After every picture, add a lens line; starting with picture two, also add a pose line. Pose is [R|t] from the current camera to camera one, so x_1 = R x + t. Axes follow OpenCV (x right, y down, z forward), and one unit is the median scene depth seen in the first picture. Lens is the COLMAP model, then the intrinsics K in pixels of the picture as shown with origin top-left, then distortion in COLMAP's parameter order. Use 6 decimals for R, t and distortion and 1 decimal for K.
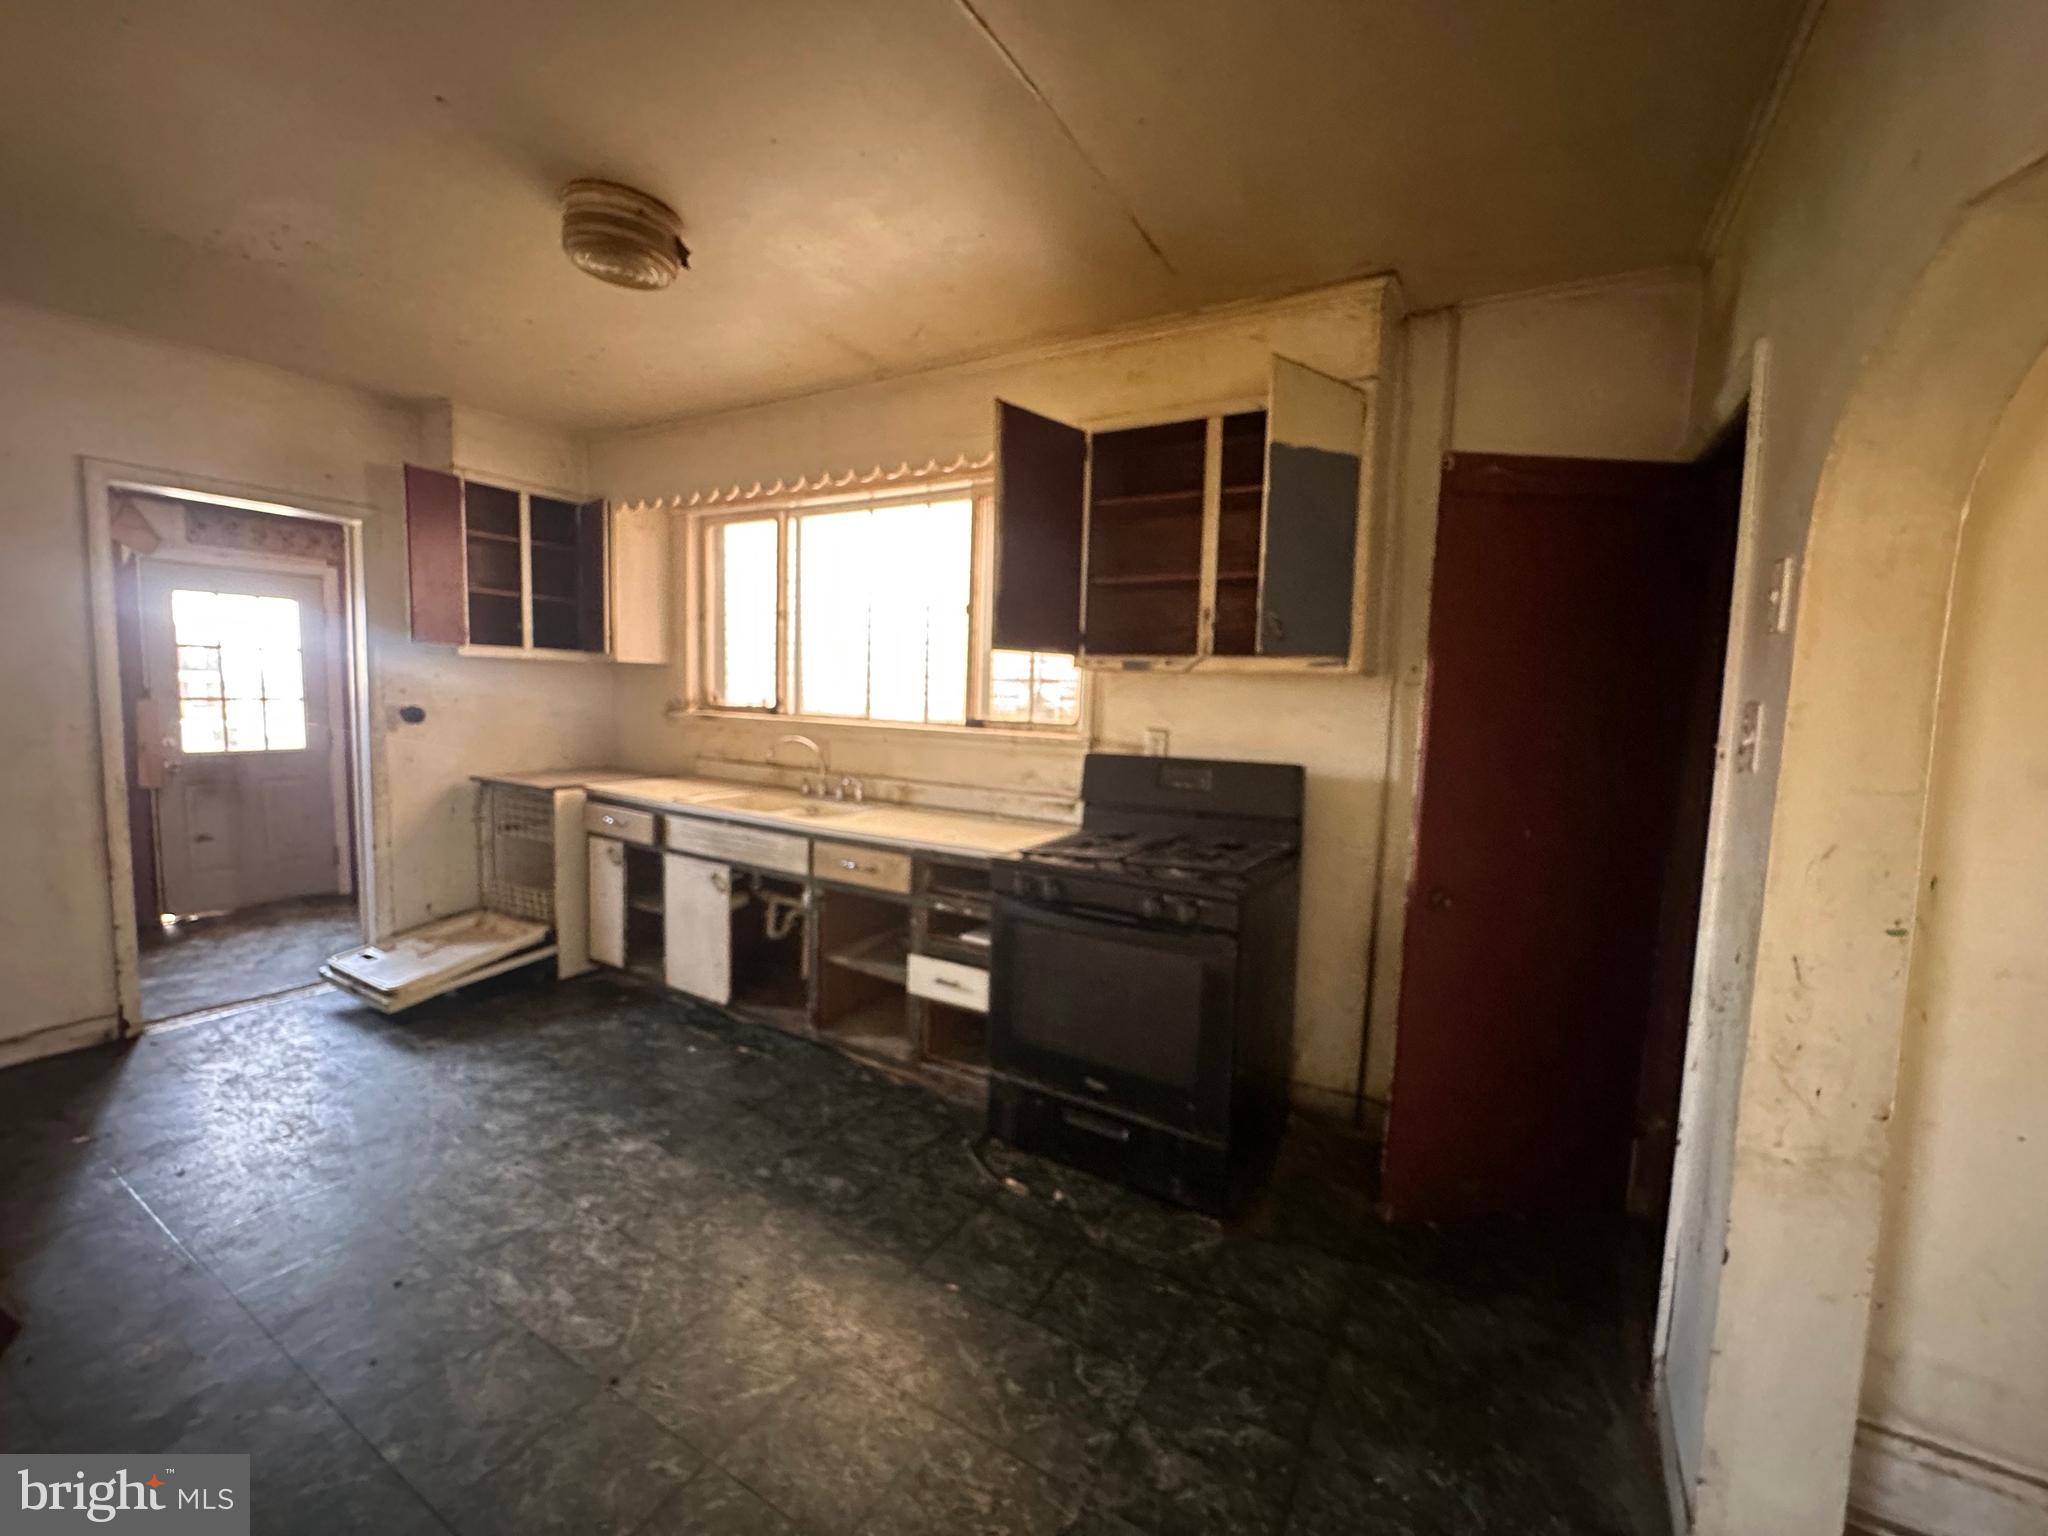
lens RADIAL K [[832.3, 0, 1024.0], [0, 832.3, 768.0], [0, 0, 1]] dist [-0.001995, -0.000135]
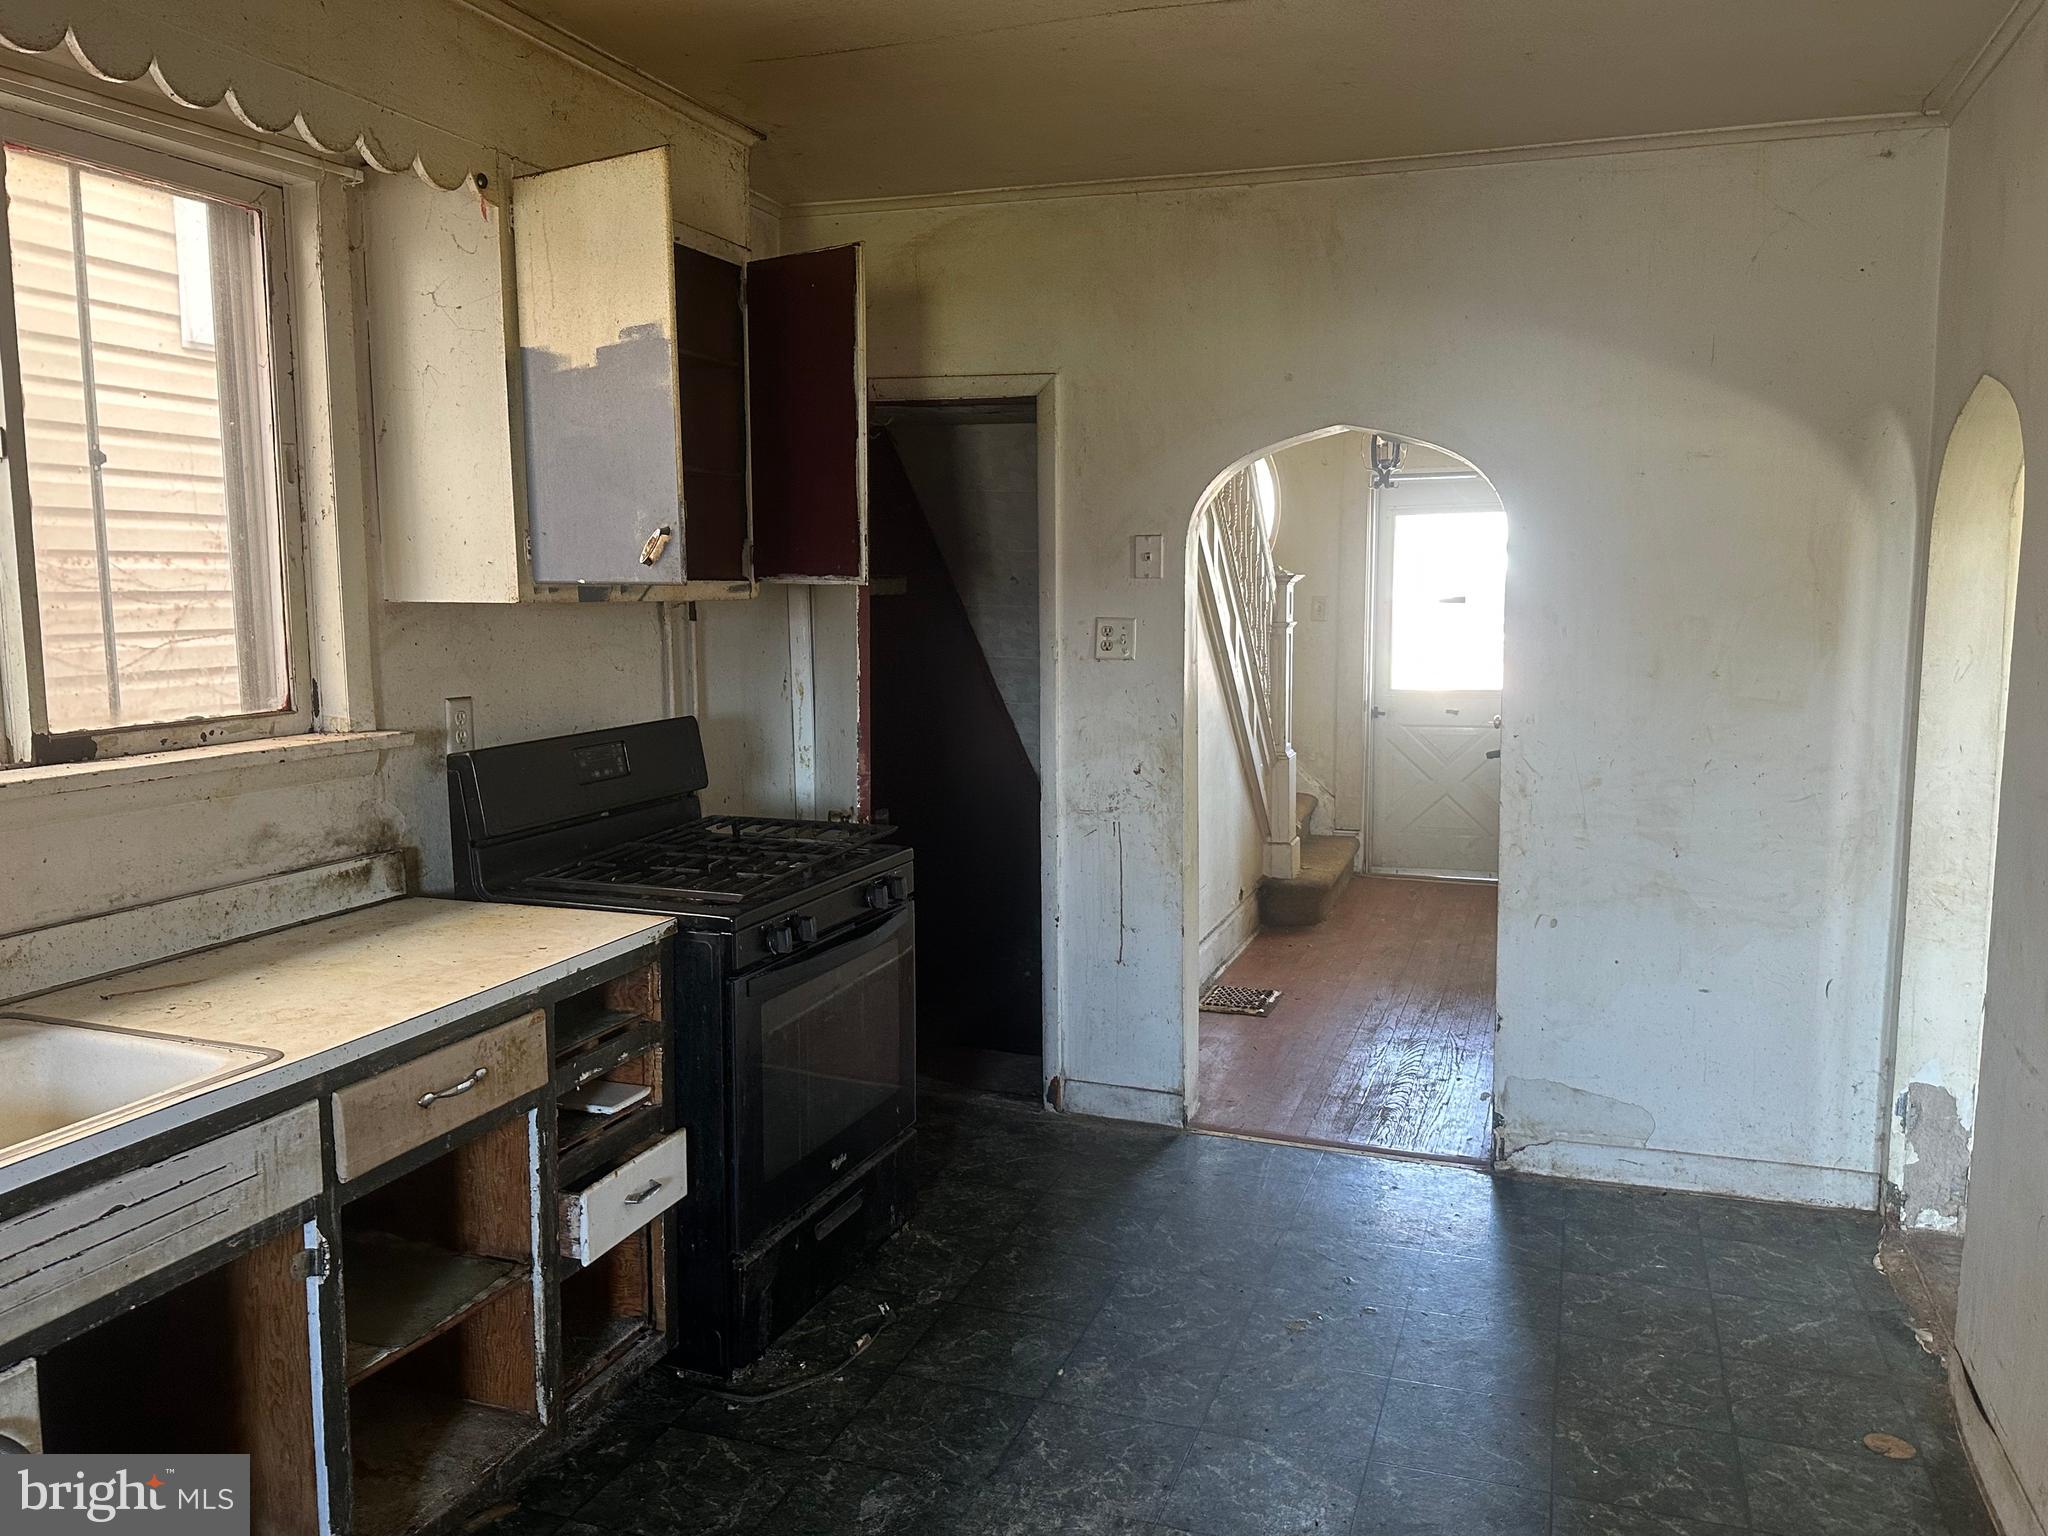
lens RADIAL K [[1602.1, 0, 1024.0], [0, 1602.1, 768.0], [0, 0, 1]] dist [0.002798, -0.000333]
pose [[-0.190632, -0.152014, 0.969820, -1.086015], [0.092380, 0.980775, 0.171890, -0.165547], [-0.977305, 0.122360, -0.172924, 0.885428]]
